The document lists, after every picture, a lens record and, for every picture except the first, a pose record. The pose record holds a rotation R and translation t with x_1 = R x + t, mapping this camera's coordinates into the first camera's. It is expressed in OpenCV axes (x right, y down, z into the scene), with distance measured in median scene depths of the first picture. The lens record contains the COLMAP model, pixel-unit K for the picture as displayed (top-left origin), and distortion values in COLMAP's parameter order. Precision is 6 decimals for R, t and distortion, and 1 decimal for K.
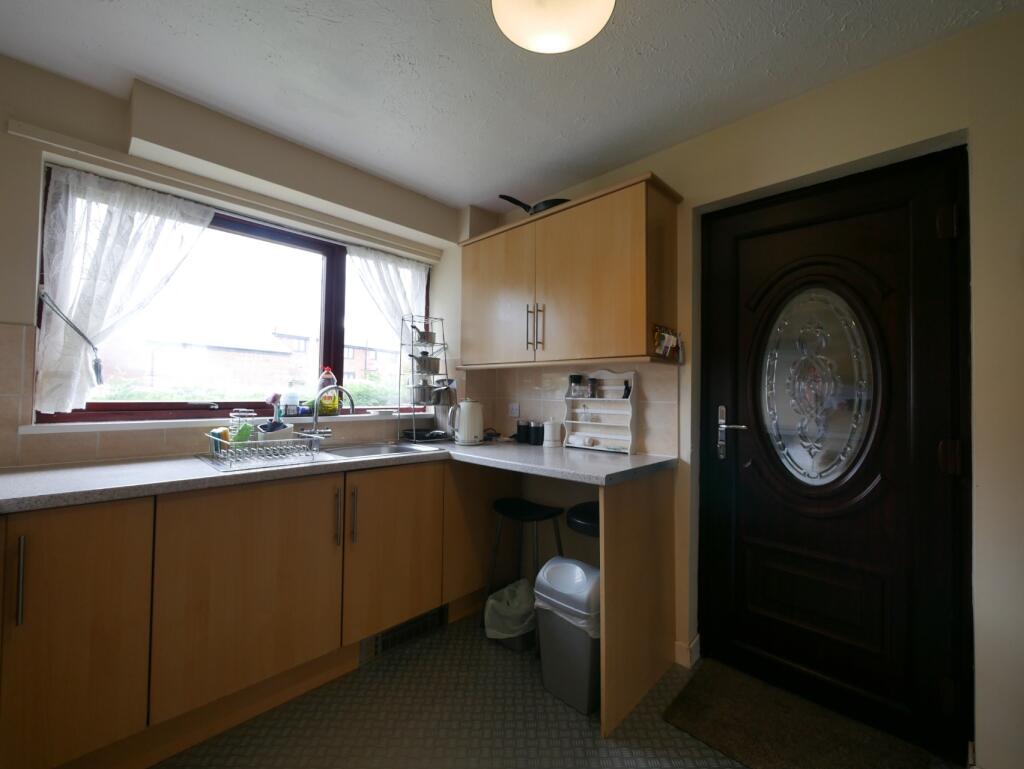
lens RADIAL K [[420.9, 0, 516.8], [0, 420.9, 383.4], [0, 0, 1]] dist [-0.000719, 0.000298]
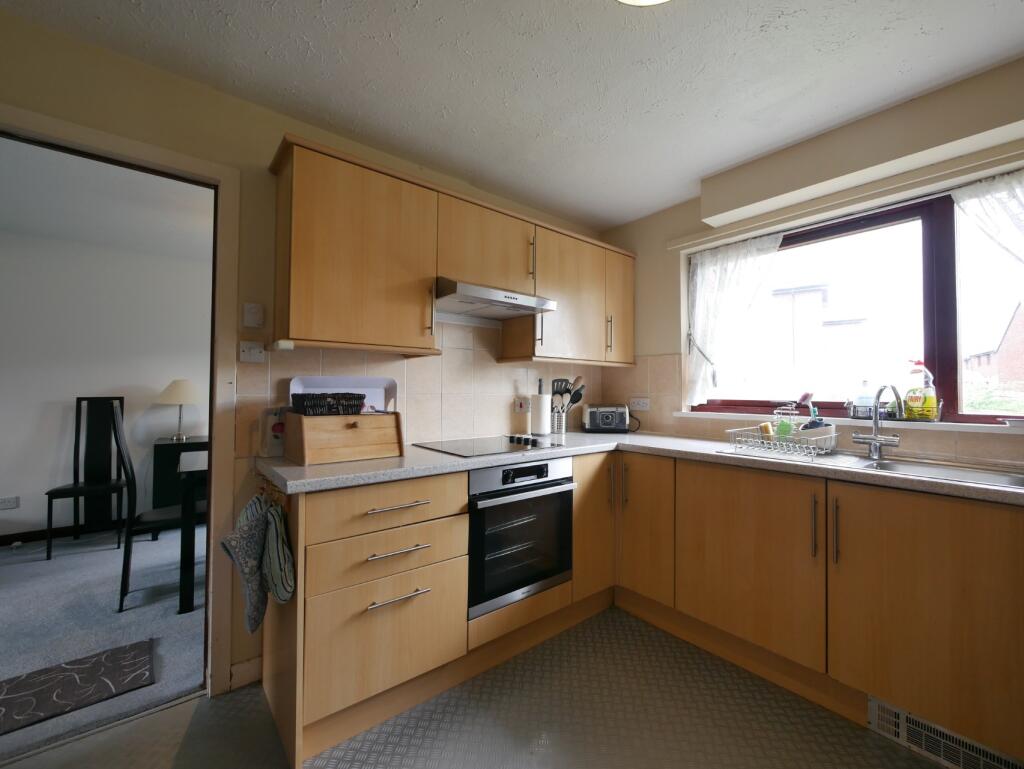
lens RADIAL K [[420.9, 0, 517.0], [0, 420.9, 385.0], [0, 0, 1]] dist [-0.000719, 0.000298]
pose [[-0.093307, -0.030393, -0.995173, 0.525902], [0.013011, 0.999411, -0.031743, 0.029666], [0.995552, -0.015910, -0.092857, 0.417379]]
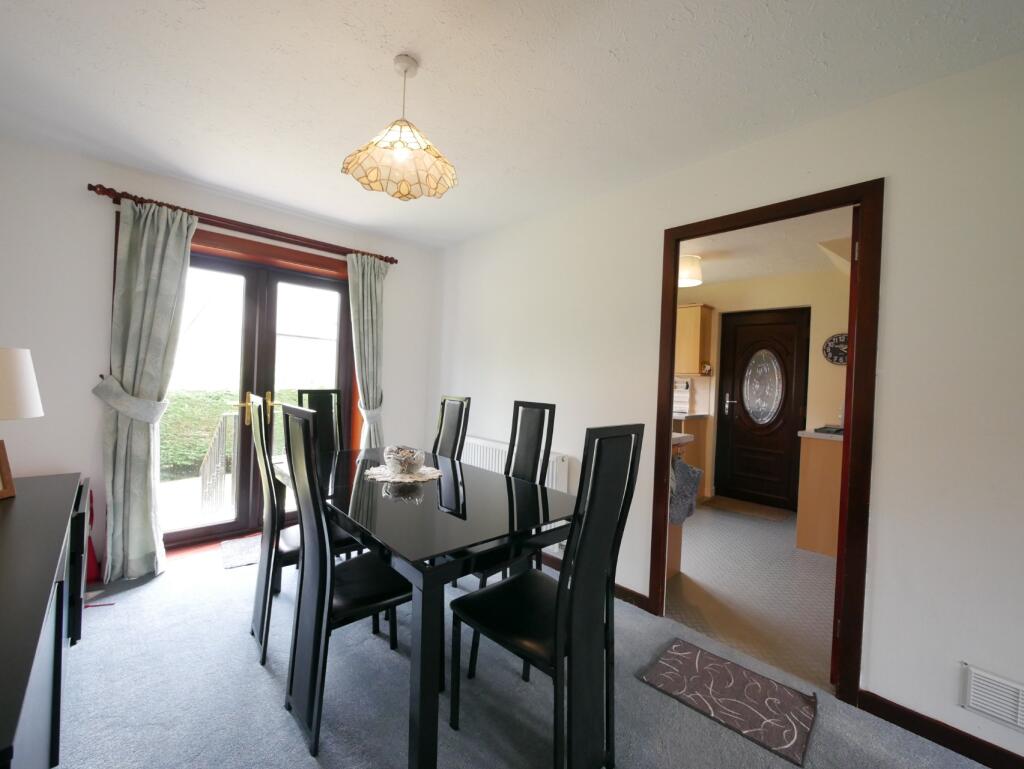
lens RADIAL K [[420.9, 0, 512.2], [0, 420.9, 384.8], [0, 0, 1]] dist [-0.000719, 0.000298]
pose [[0.999542, 0.024385, -0.017915, -0.761121], [-0.023917, 0.999378, 0.025921, -0.032349], [0.018536, -0.025481, 0.999503, -1.551157]]
